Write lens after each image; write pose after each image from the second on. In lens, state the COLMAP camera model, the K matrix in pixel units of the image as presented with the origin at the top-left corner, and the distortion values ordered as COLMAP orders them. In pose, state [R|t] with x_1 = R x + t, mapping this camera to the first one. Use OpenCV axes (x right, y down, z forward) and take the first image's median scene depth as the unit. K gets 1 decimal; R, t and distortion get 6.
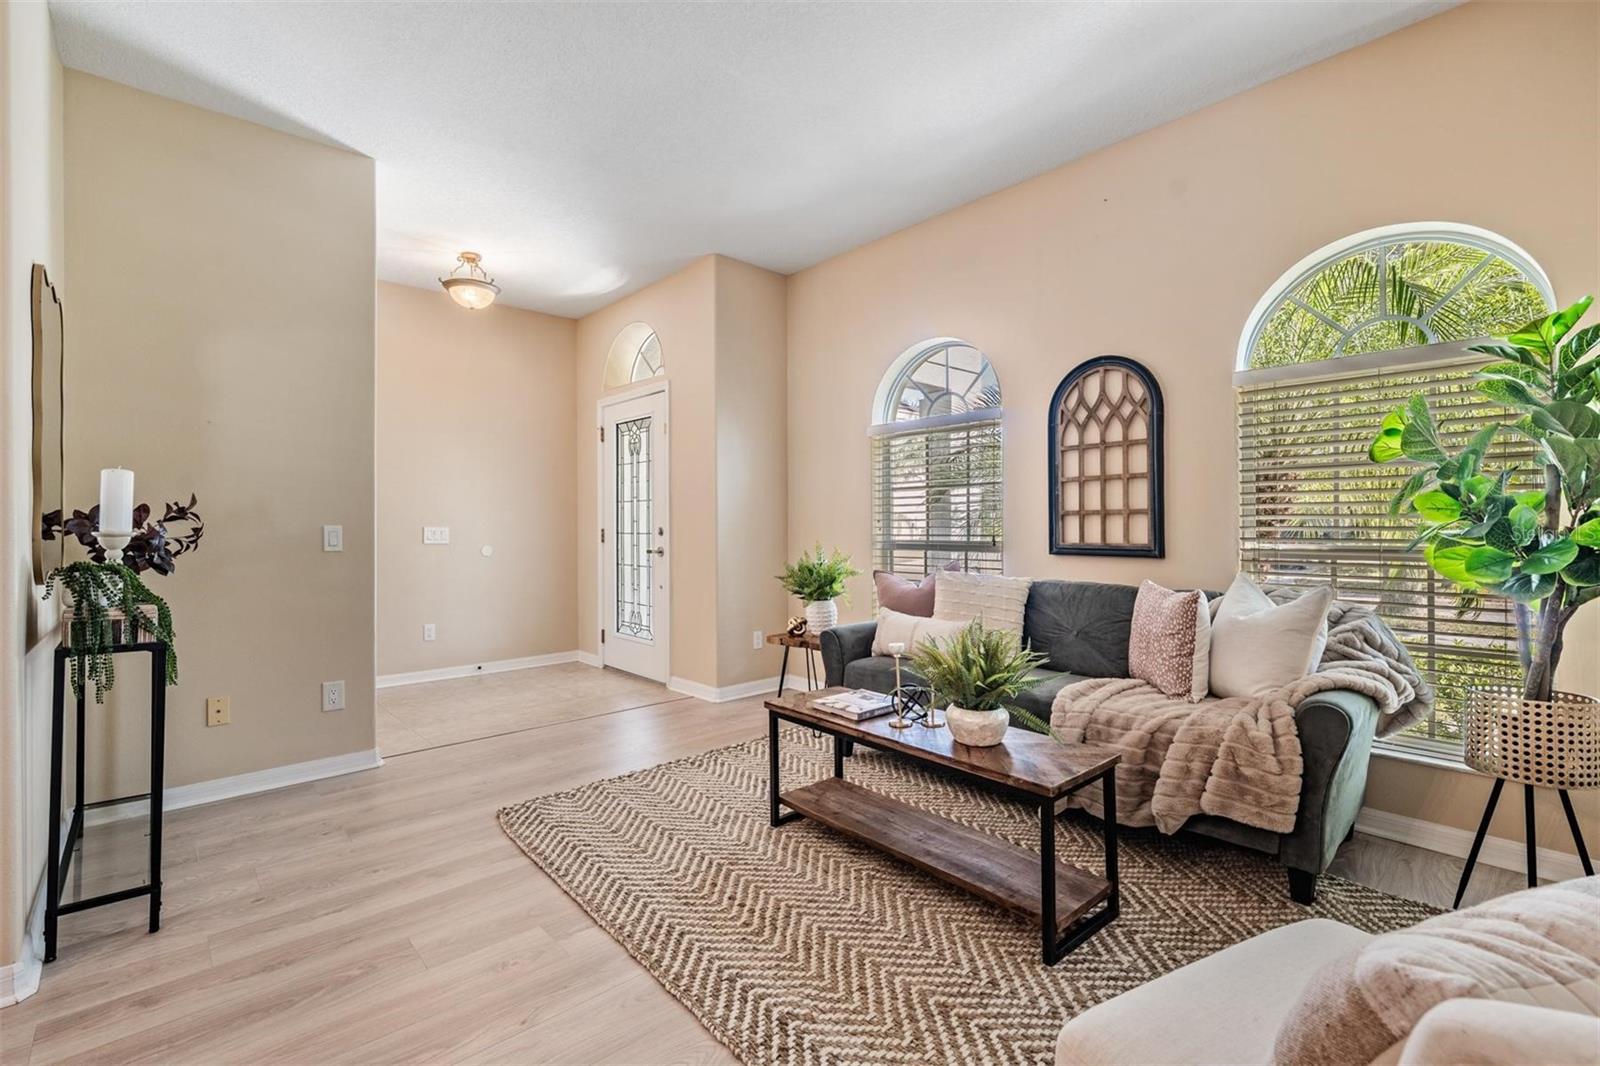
lens RADIAL K [[708.7, 0, 795.2], [0, 708.7, 527.2], [0, 0, 1]] dist [0.000819, -0.000131]
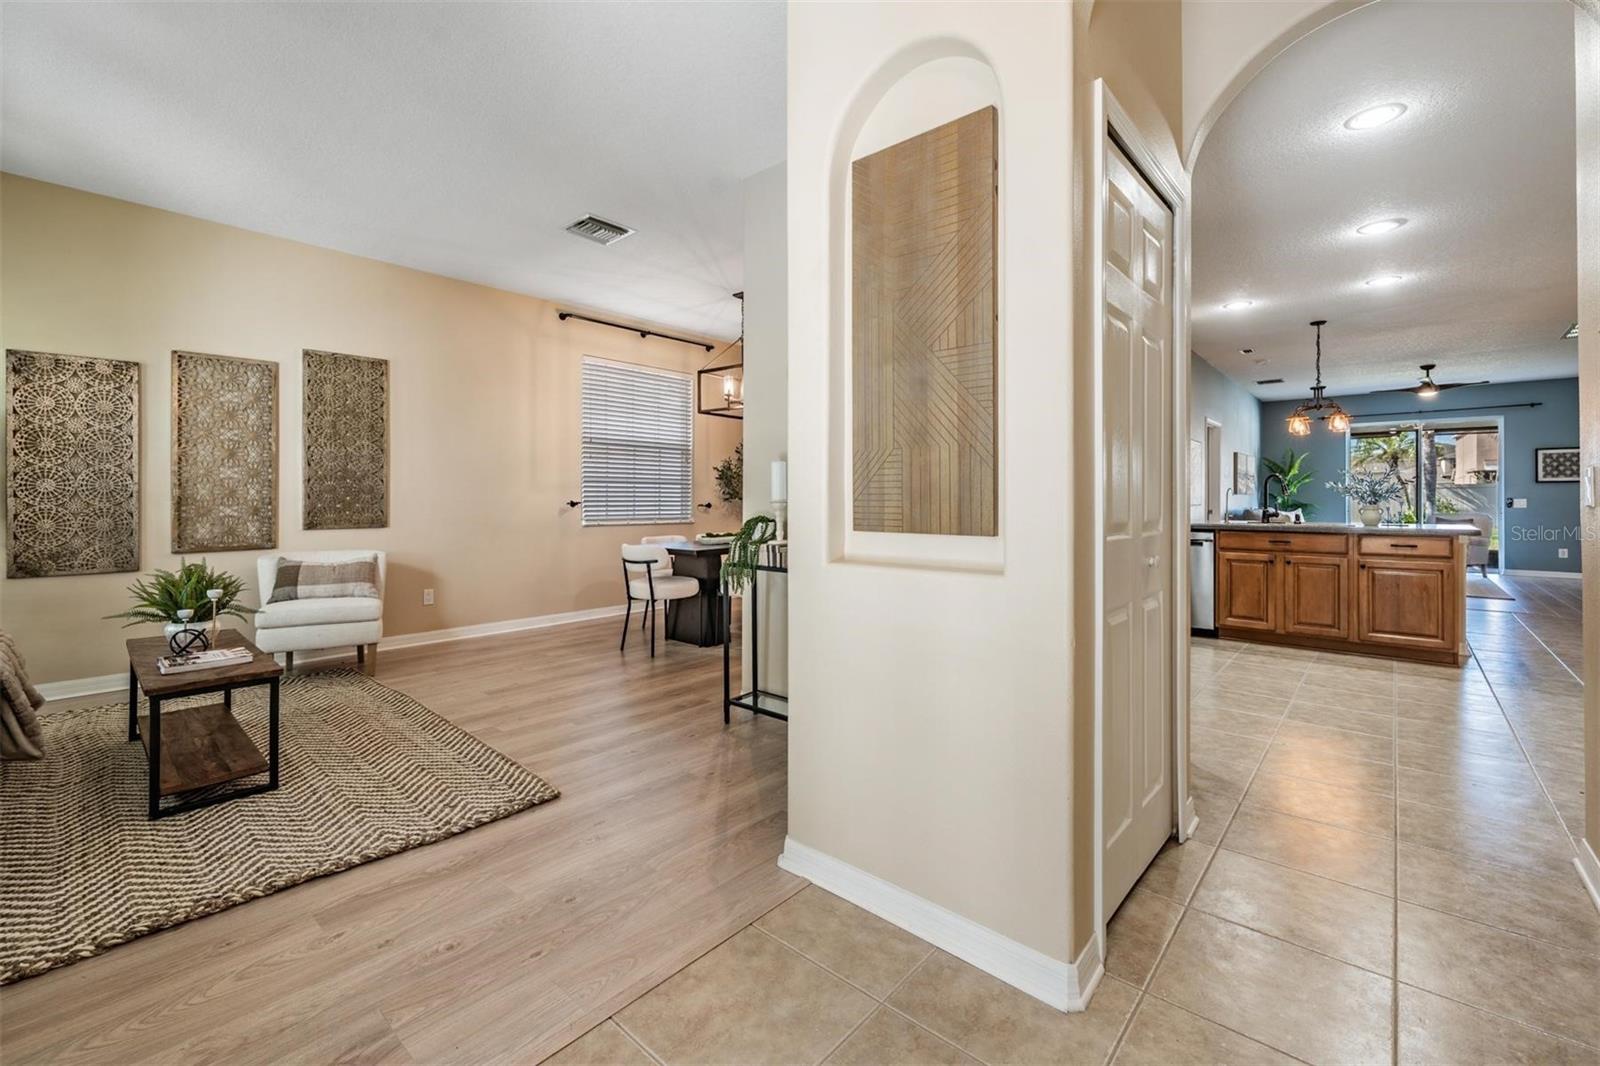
lens RADIAL K [[676.4, 0, 794.8], [0, 676.4, 497.6], [0, 0, 1]] dist [0.001046, 0.000474]
pose [[-0.994386, 0.001062, -0.105810, -0.894899], [0.001177, 0.999999, -0.001026, 0.003125], [0.105809, -0.001145, -0.994386, 2.717980]]
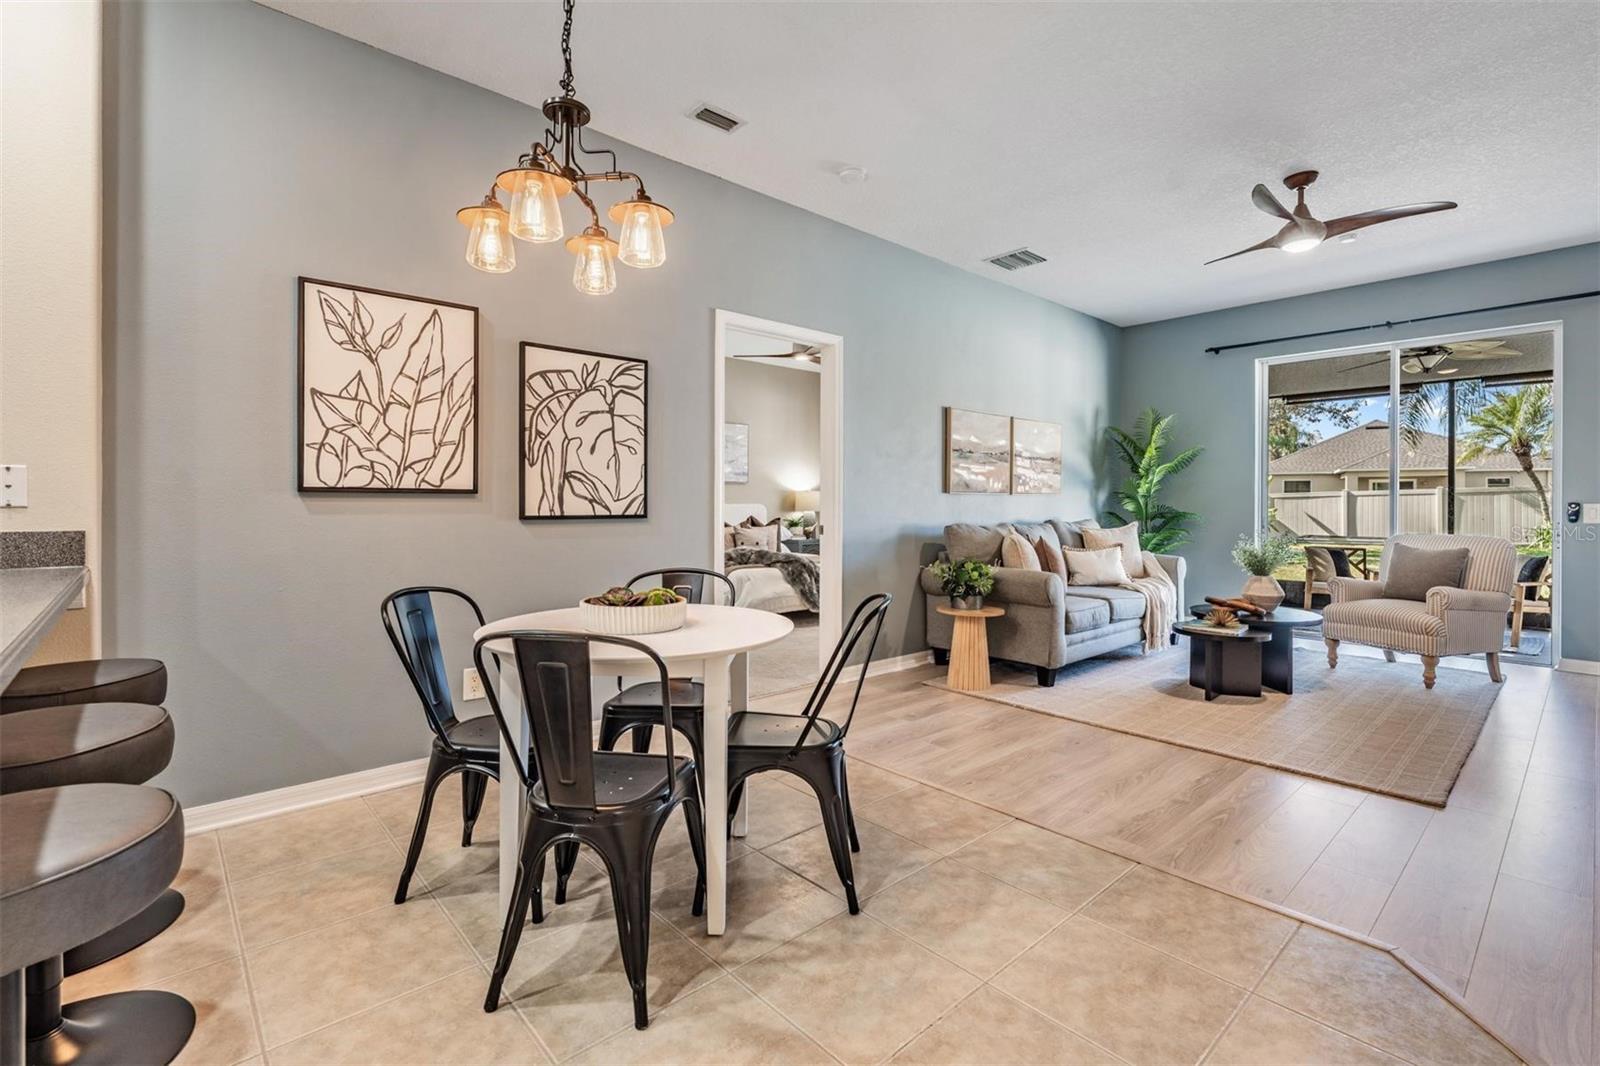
lens RADIAL K [[722.0, 0, 793.9], [0, 722.0, 508.4], [0, 0, 1]] dist [0.001303, -0.000428]
pose [[-0.999960, -0.000421, 0.008945, -4.140451], [-0.000373, 0.999986, 0.005313, 0.017093], [-0.008947, 0.005310, -0.999946, 0.698264]]
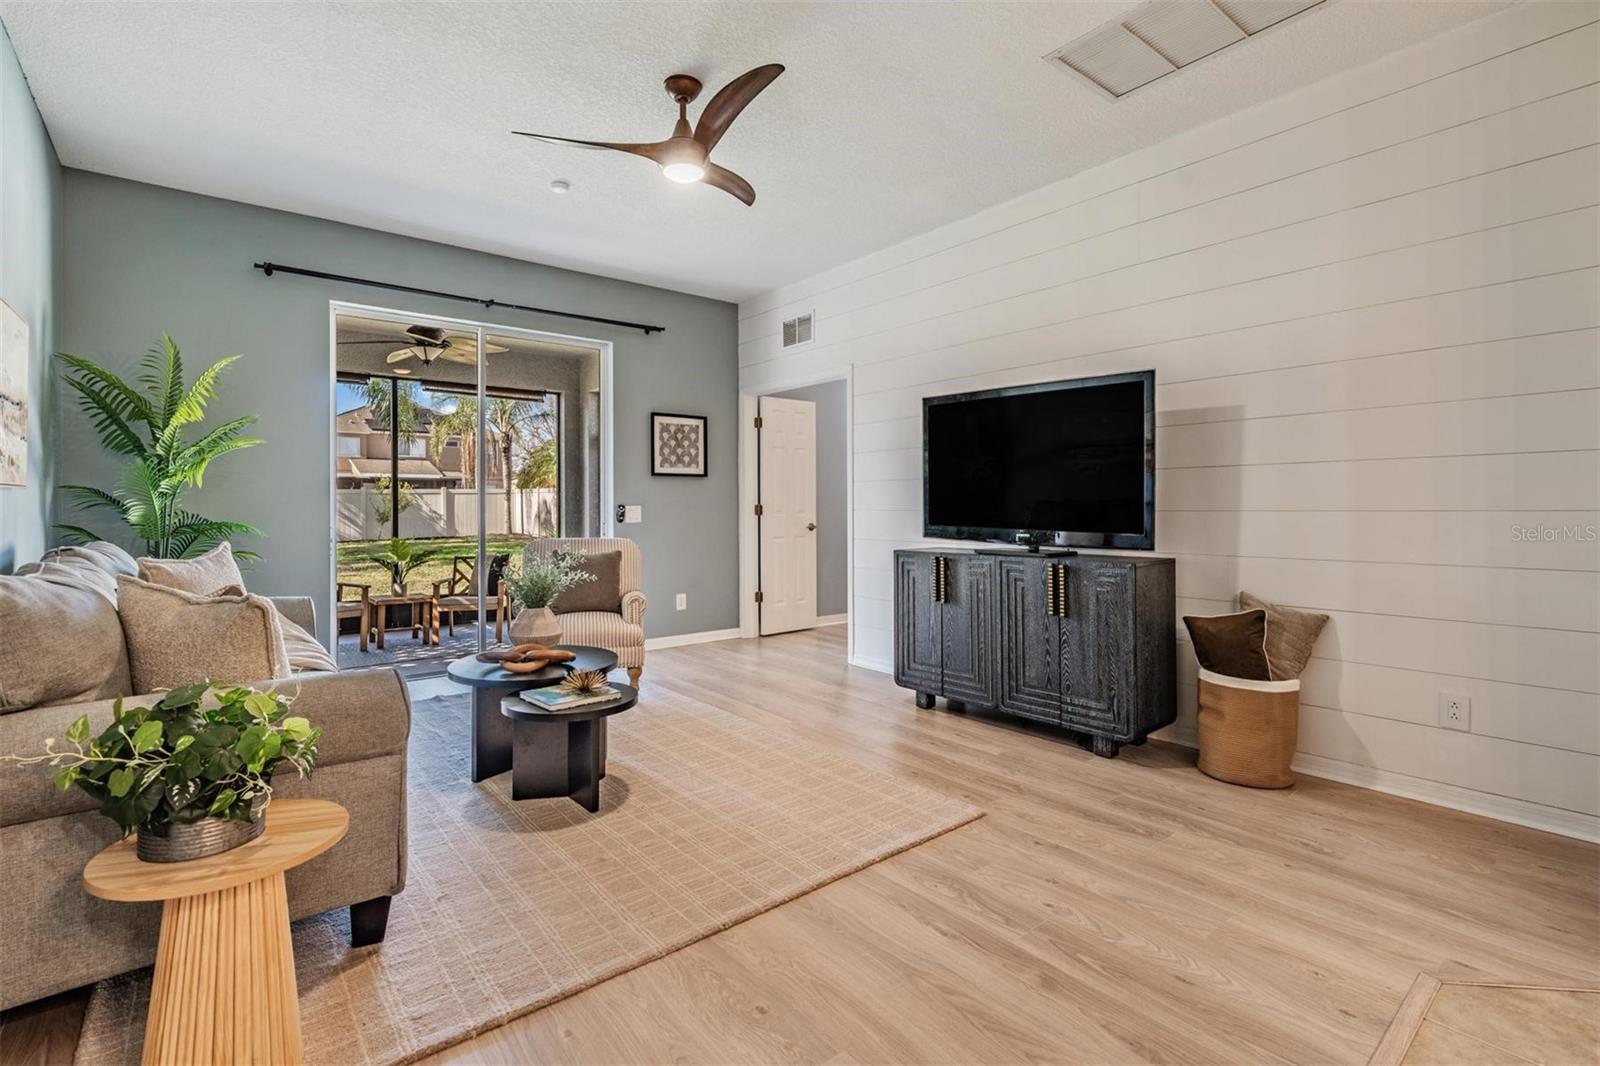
lens RADIAL K [[733.2, 0, 797.3], [0, 733.2, 505.0], [0, 0, 1]] dist [0.000318, -0.000113]
pose [[-0.057886, 0.001406, -0.998322, -3.974060], [0.005085, 0.999986, 0.001113, 0.010120], [0.998310, -0.005012, -0.057893, -0.921244]]
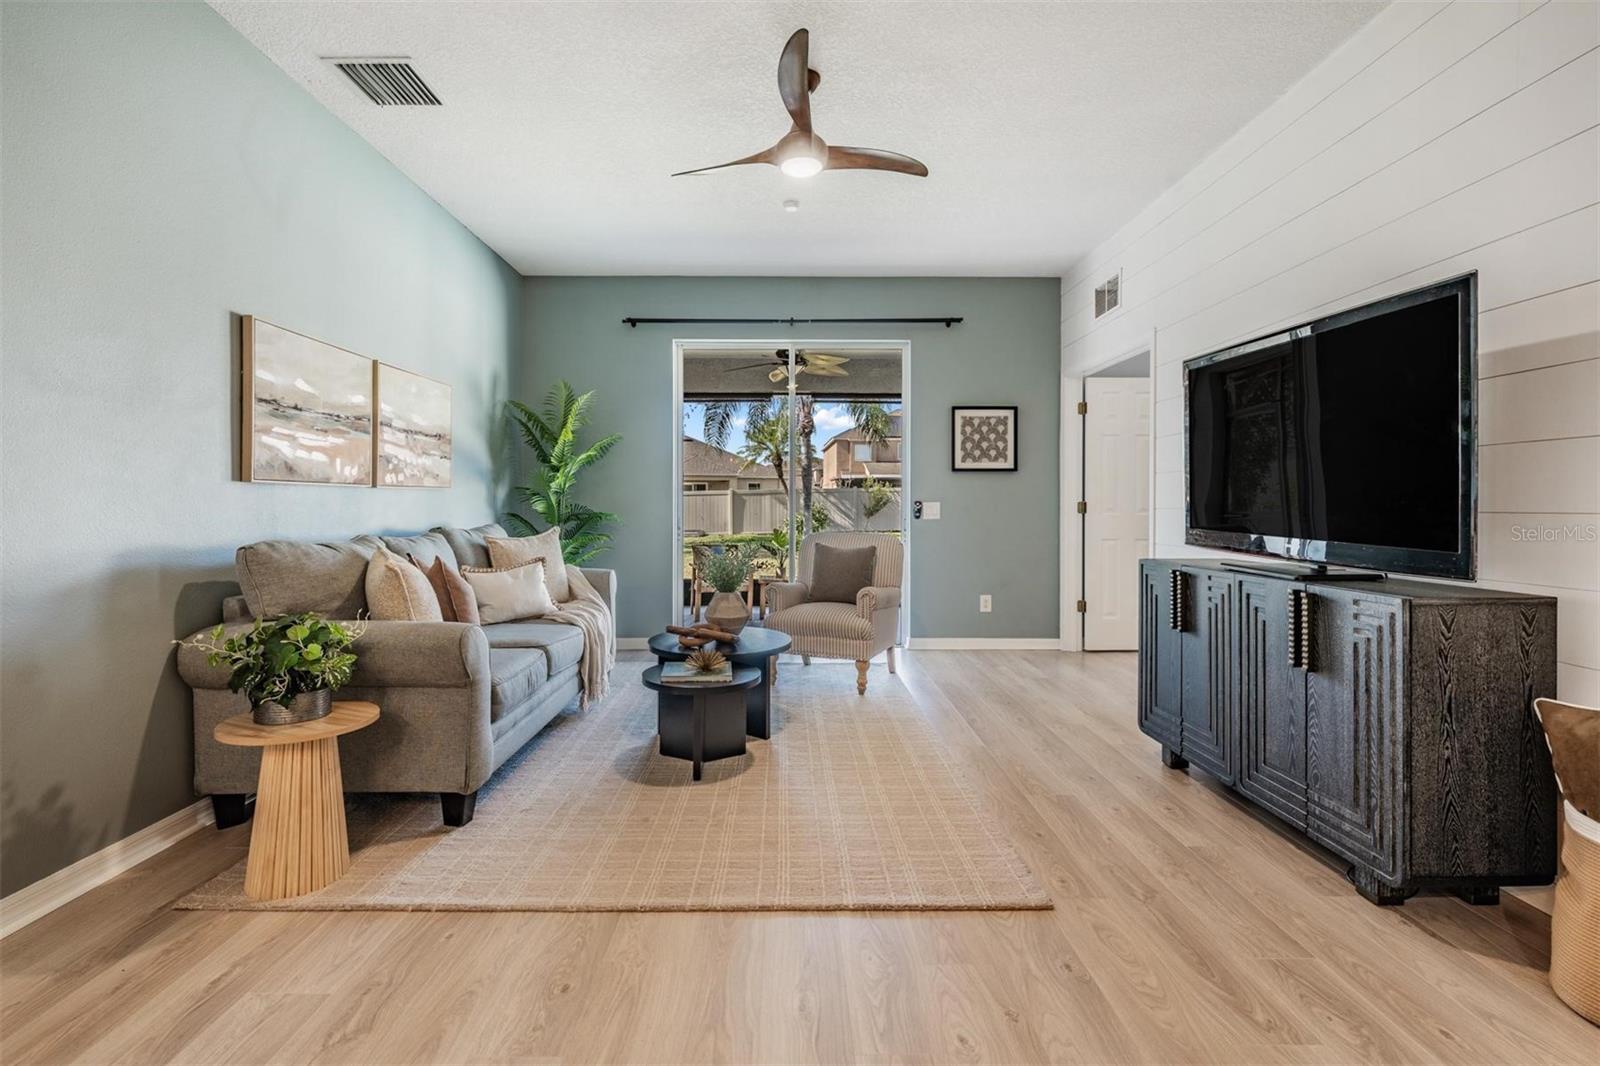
lens RADIAL K [[722.0, 0, 793.9], [0, 722.0, 508.4], [0, 0, 1]] dist [0.001303, -0.000428]
pose [[-0.666615, 0.005999, -0.745378, -4.350335], [0.000546, 0.999971, 0.007559, 0.015500], [0.745402, 0.004632, -0.666599, -0.256479]]
